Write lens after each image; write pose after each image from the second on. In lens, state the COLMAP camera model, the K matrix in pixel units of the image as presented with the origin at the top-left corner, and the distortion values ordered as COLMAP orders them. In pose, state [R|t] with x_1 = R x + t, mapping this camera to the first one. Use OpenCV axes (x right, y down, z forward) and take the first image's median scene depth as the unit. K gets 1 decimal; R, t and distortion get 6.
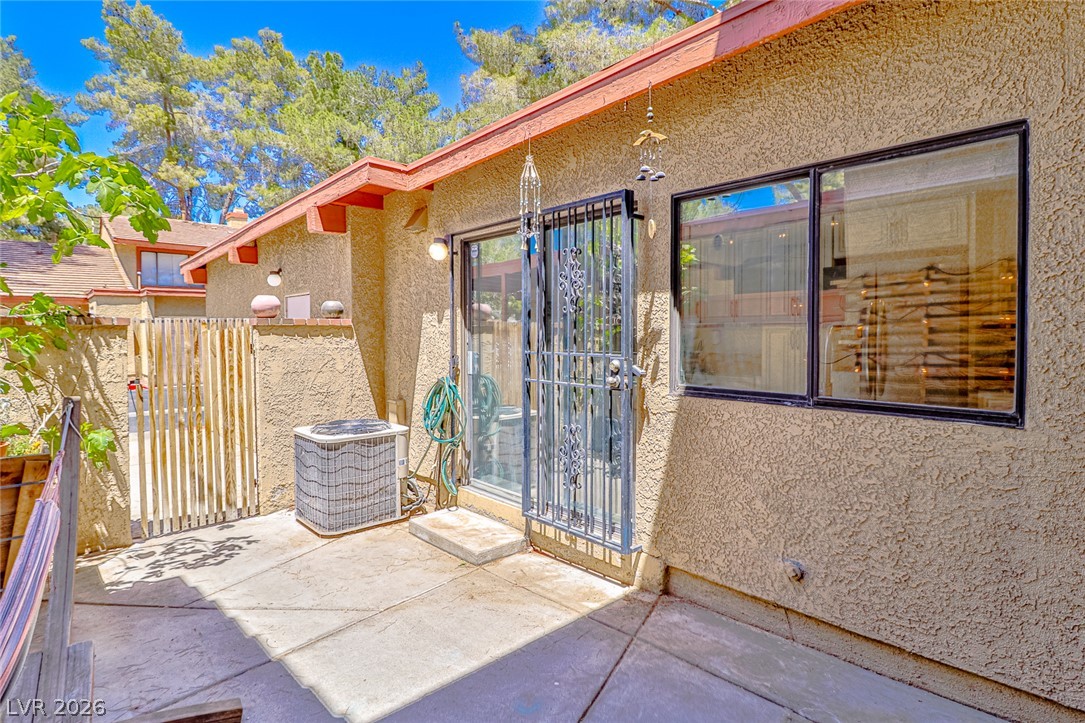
lens RADIAL K [[564.2, 0, 531.5], [0, 564.2, 358.3], [0, 0, 1]] dist [-0.005295, -0.010598]
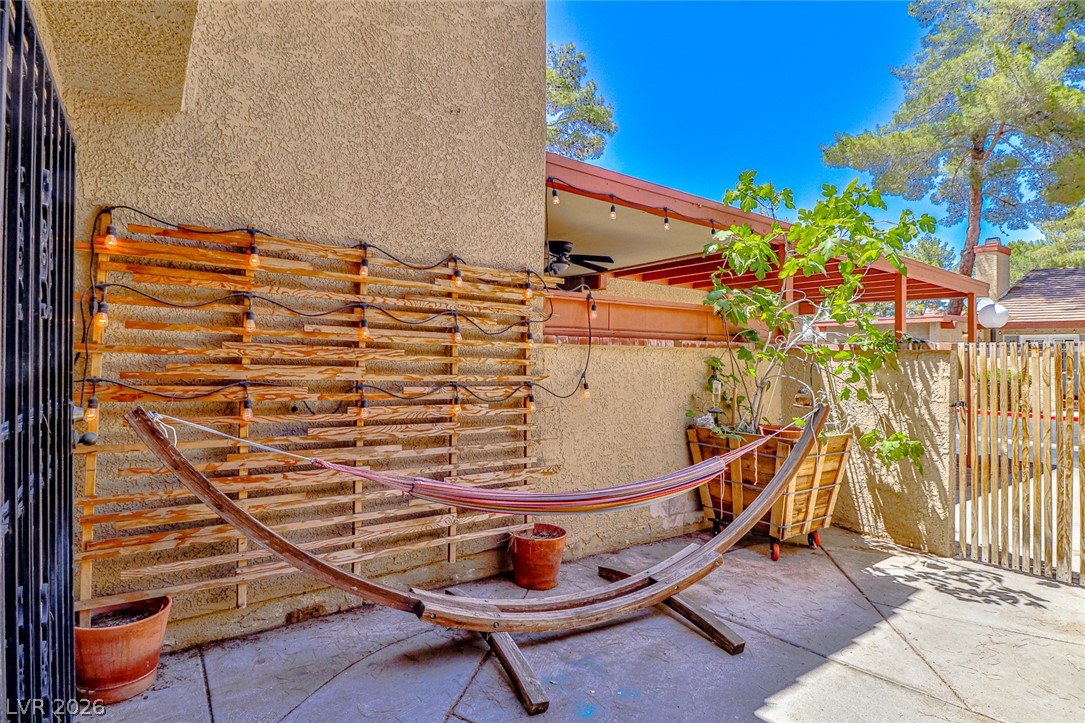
lens RADIAL K [[564.2, 0, 539.7], [0, 564.2, 354.5], [0, 0, 1]] dist [-0.005295, -0.010598]
pose [[-0.110260, 0.008240, -0.993869, 0.437608], [-0.055522, 0.998353, 0.014437, -0.022616], [0.992351, 0.056774, -0.109621, 0.345892]]
